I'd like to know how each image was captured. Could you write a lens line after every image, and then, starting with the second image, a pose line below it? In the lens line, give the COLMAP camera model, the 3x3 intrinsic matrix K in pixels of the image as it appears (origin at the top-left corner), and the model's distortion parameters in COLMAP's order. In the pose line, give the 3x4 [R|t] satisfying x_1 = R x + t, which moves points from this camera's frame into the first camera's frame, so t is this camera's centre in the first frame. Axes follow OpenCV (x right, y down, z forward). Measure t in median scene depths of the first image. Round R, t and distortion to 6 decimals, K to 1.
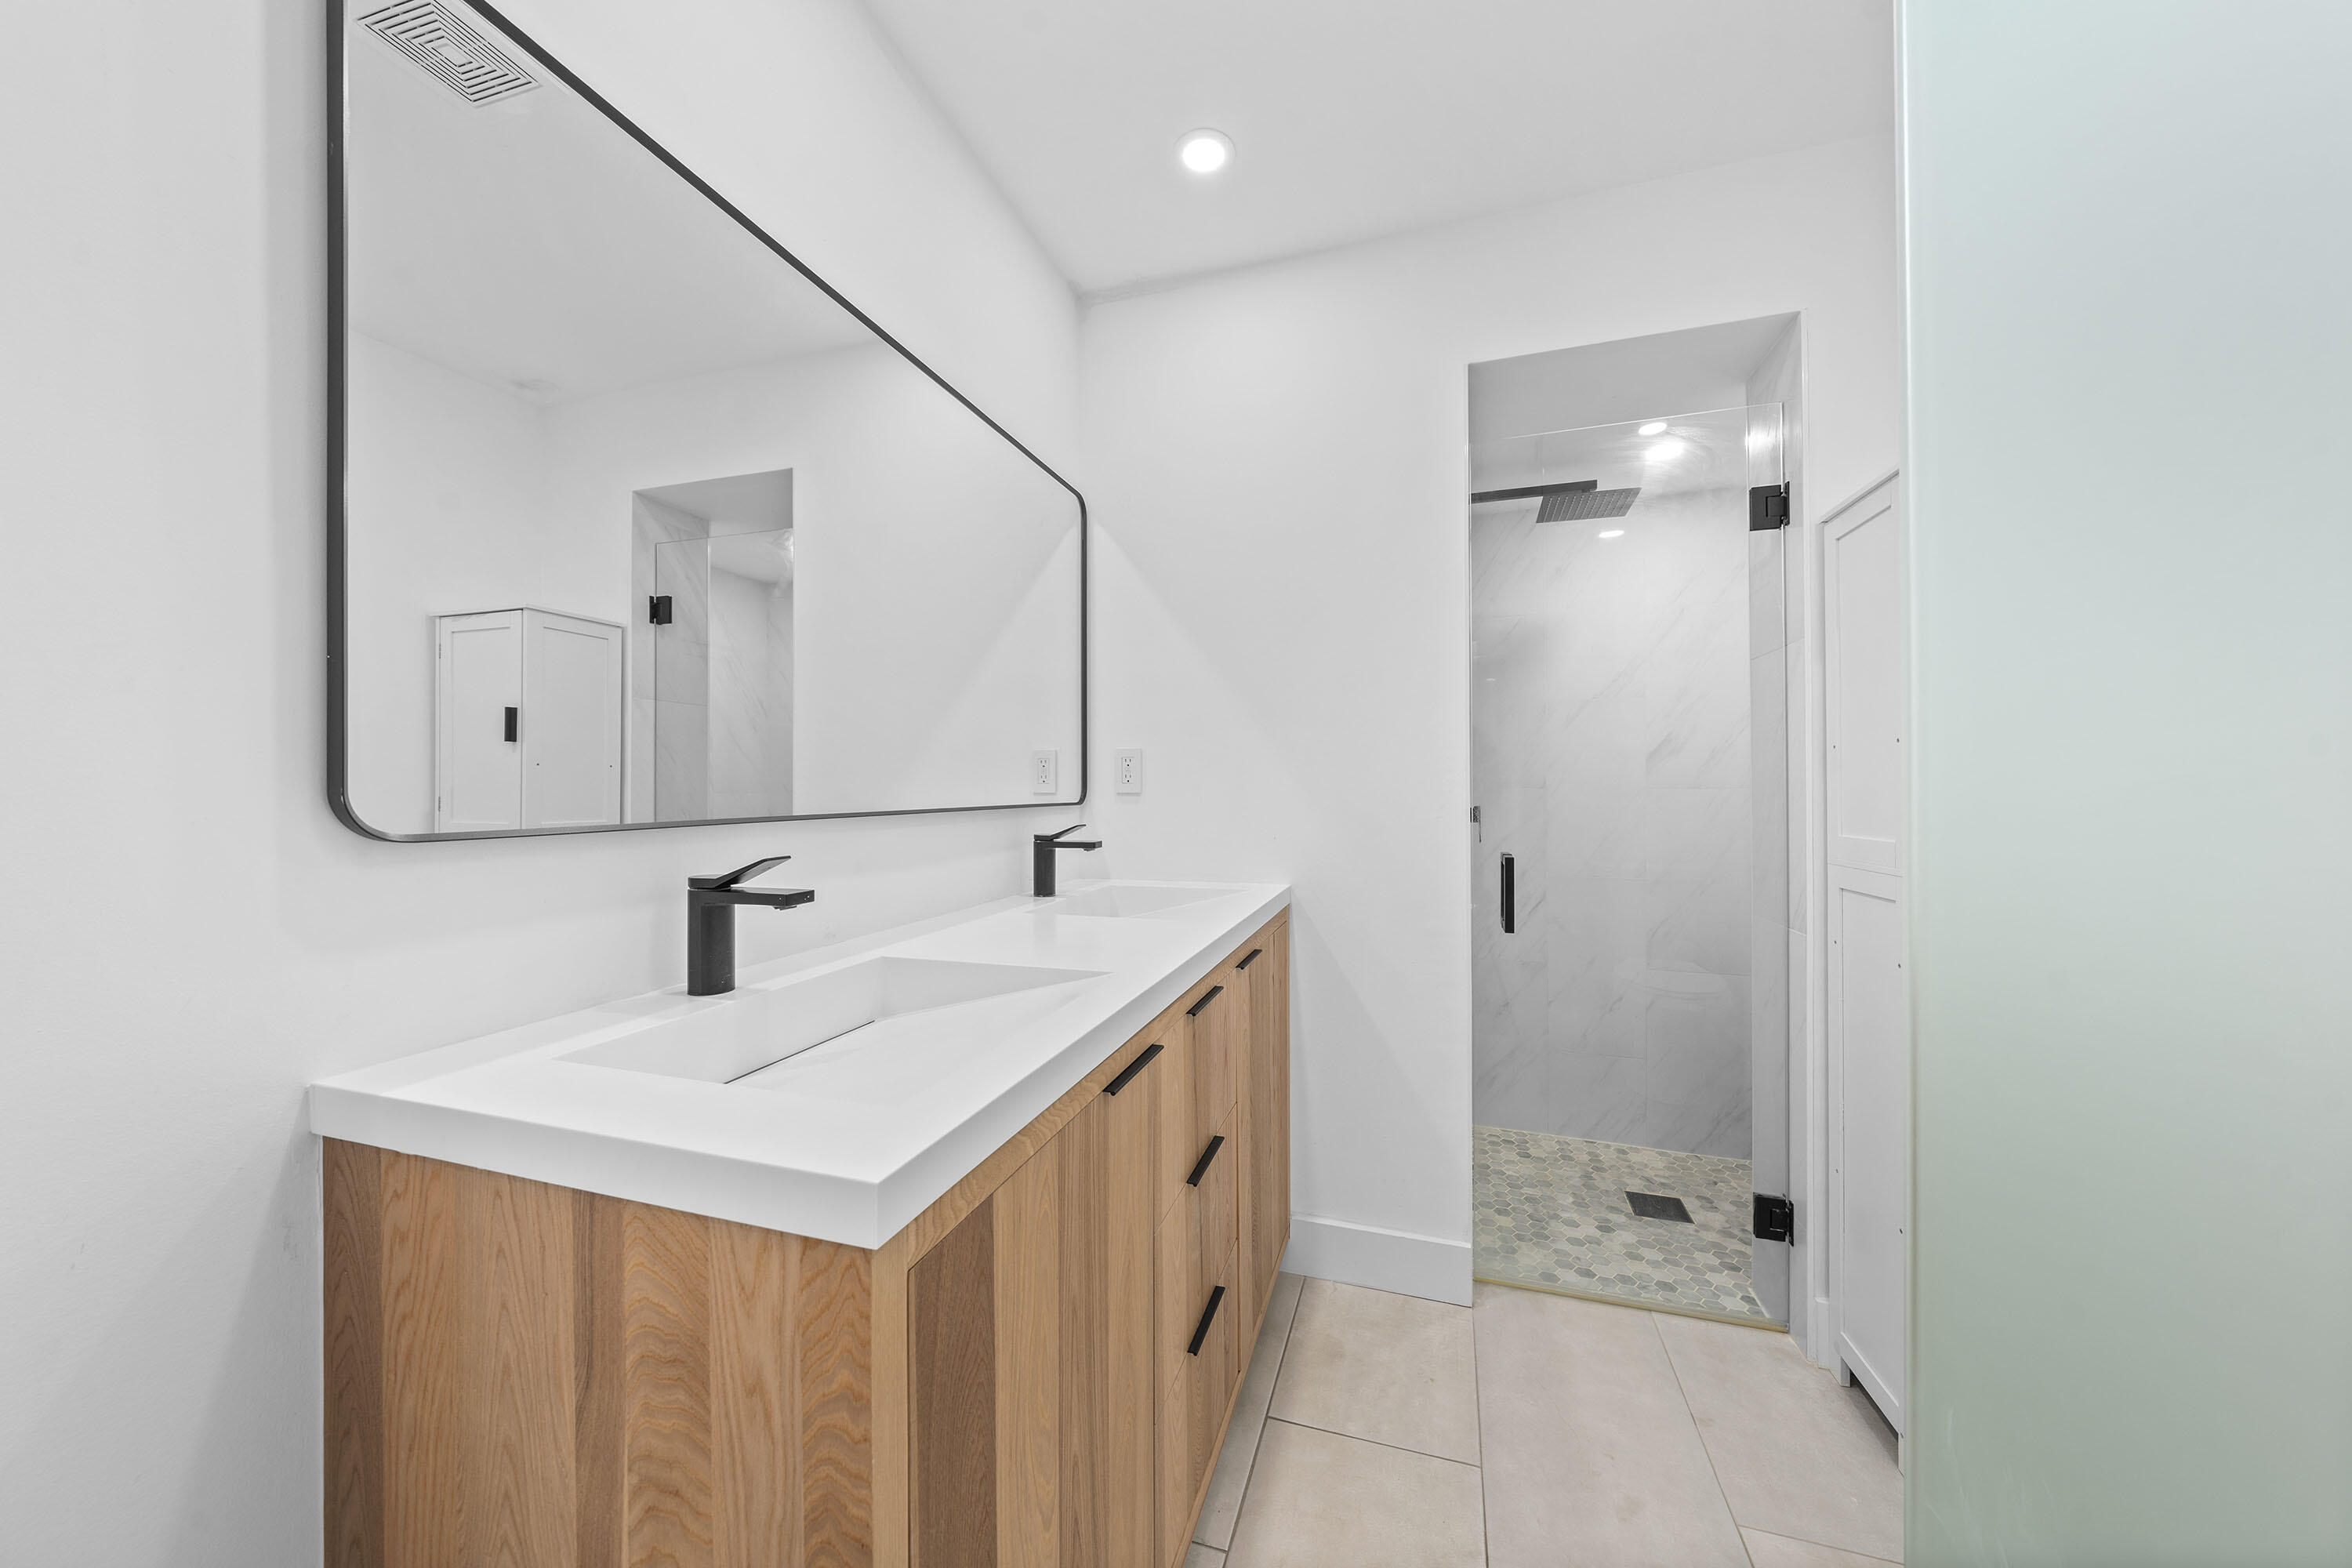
lens RADIAL K [[816.2, 0, 1175.3], [0, 816.2, 782.7], [0, 0, 1]] dist [-0.000542, -0.000006]
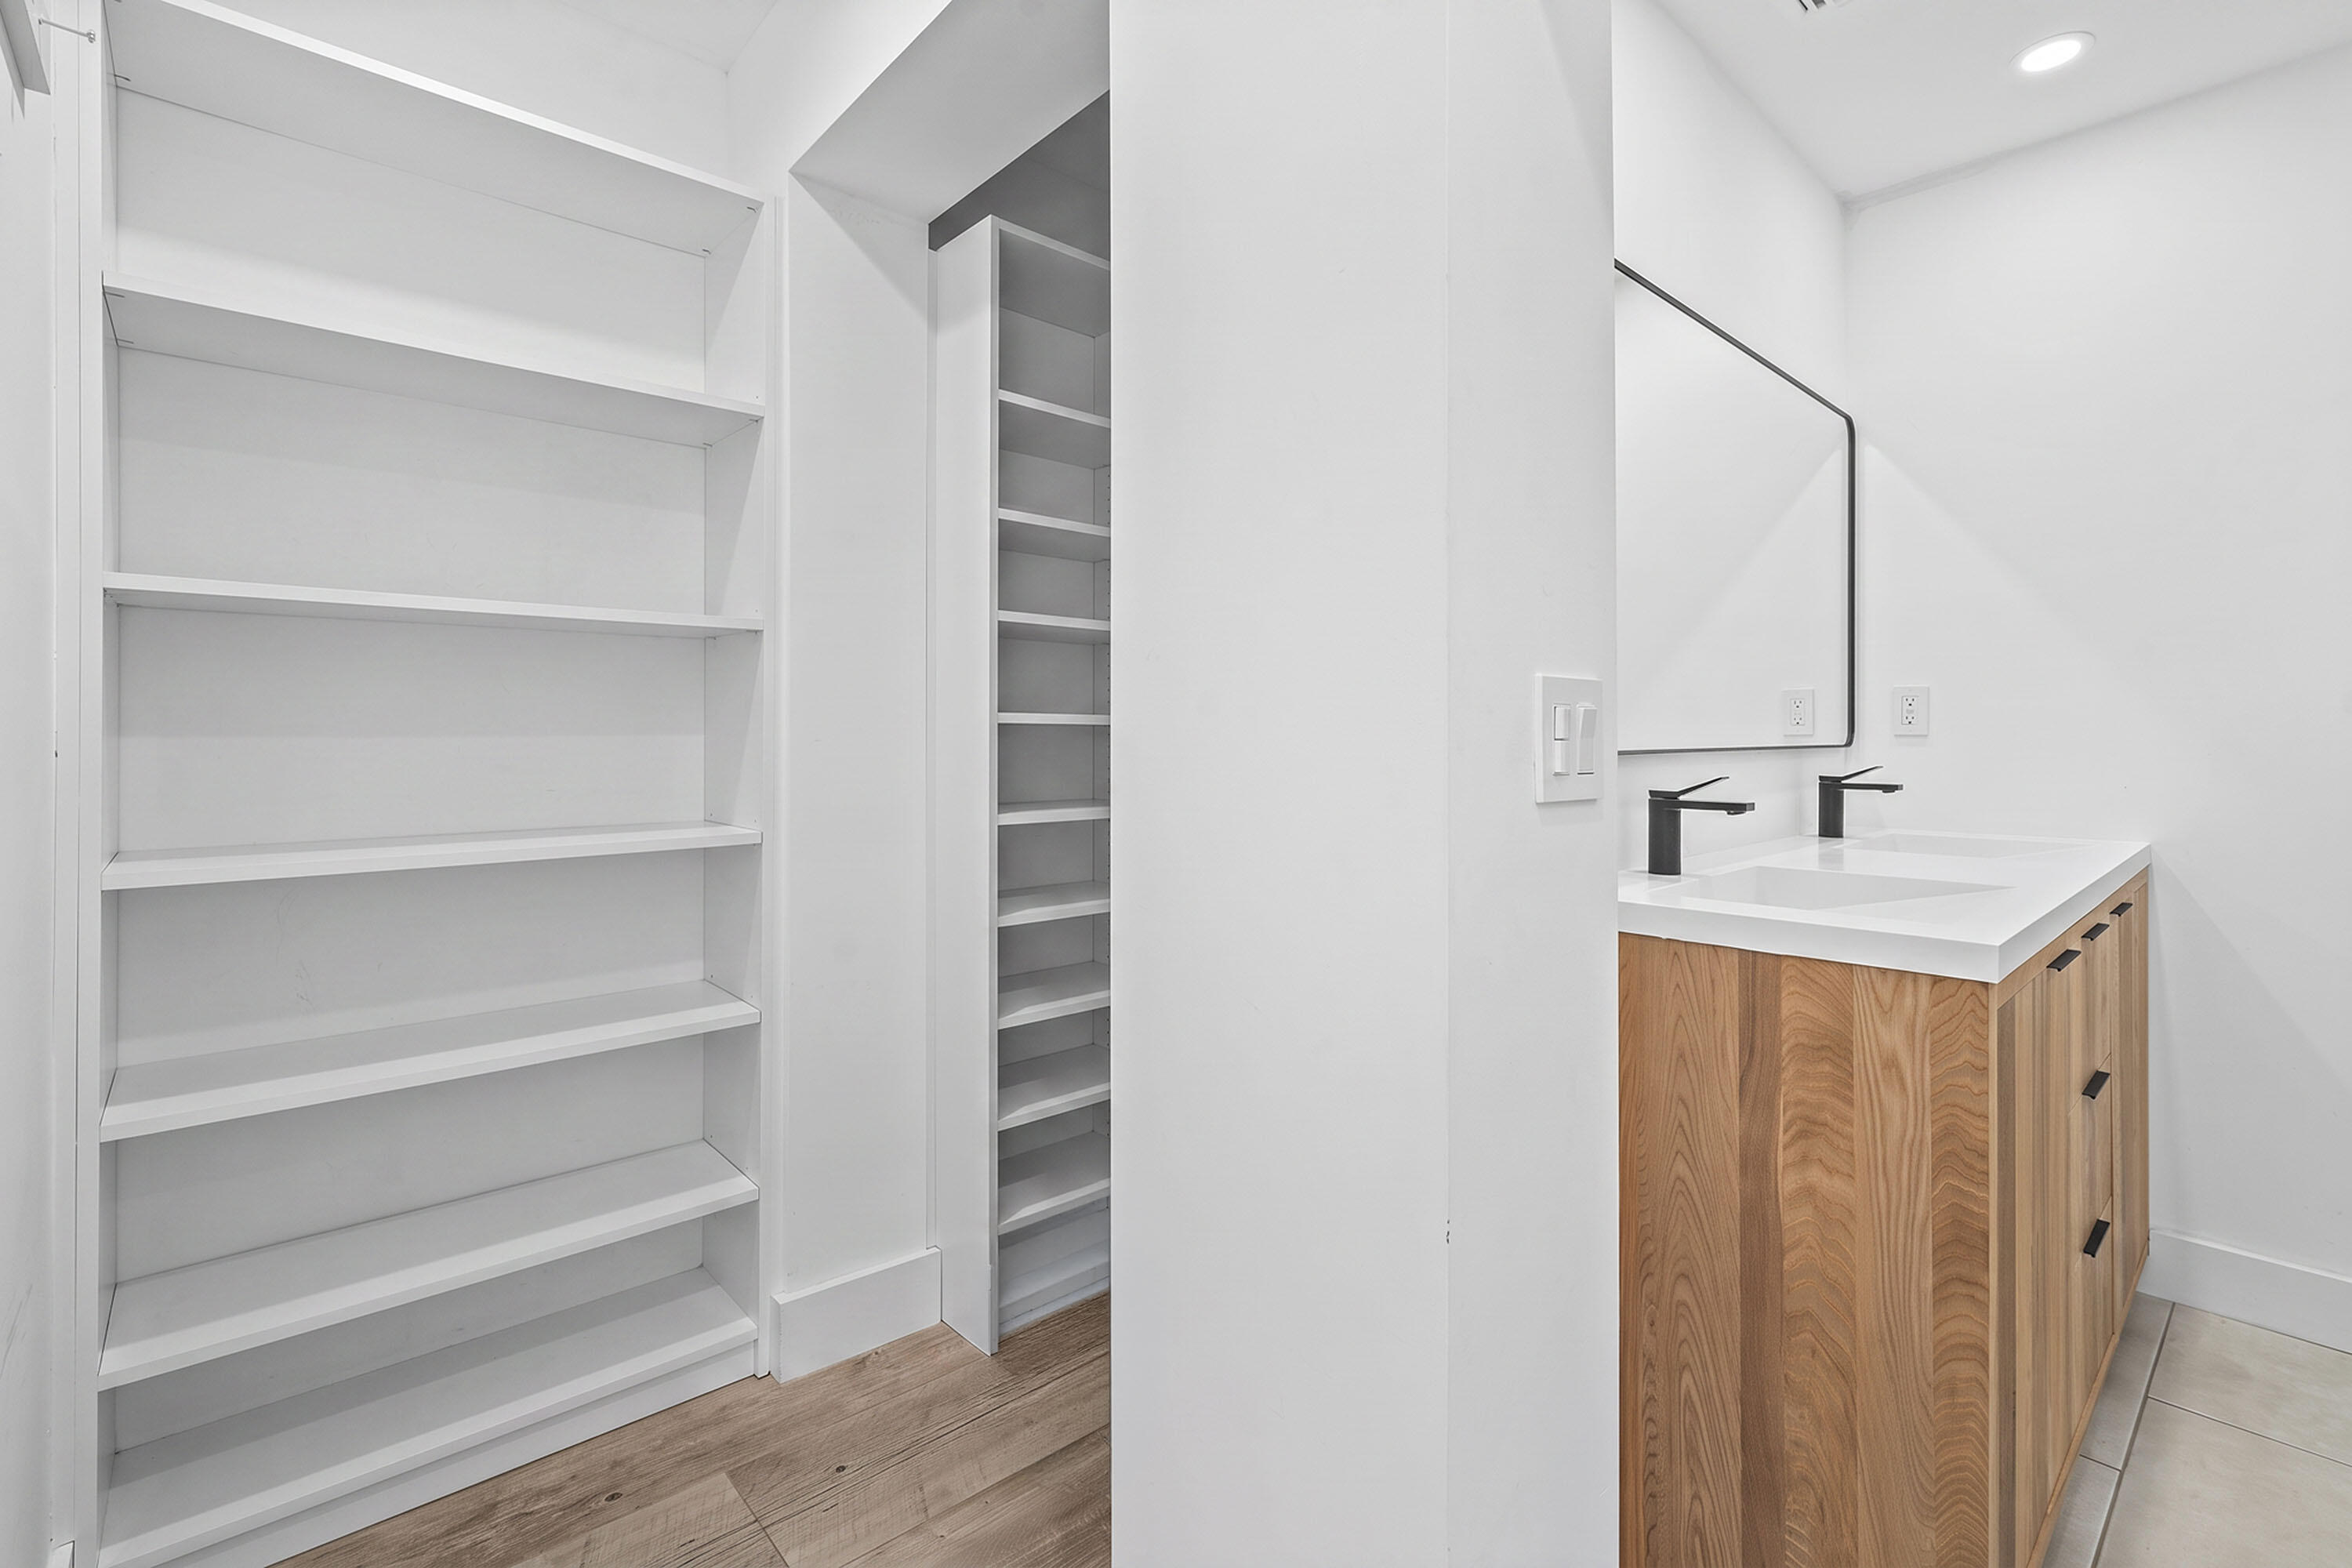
lens RADIAL K [[1058.0, 0, 1199.9], [0, 1058.0, 724.2], [0, 0, 1]] dist [0.000402, -0.000532]
pose [[0.873380, 0.001570, -0.487037, -0.652915], [-0.003994, 0.999984, -0.003938, 0.029491], [0.487023, 0.005385, 0.873373, -1.572806]]
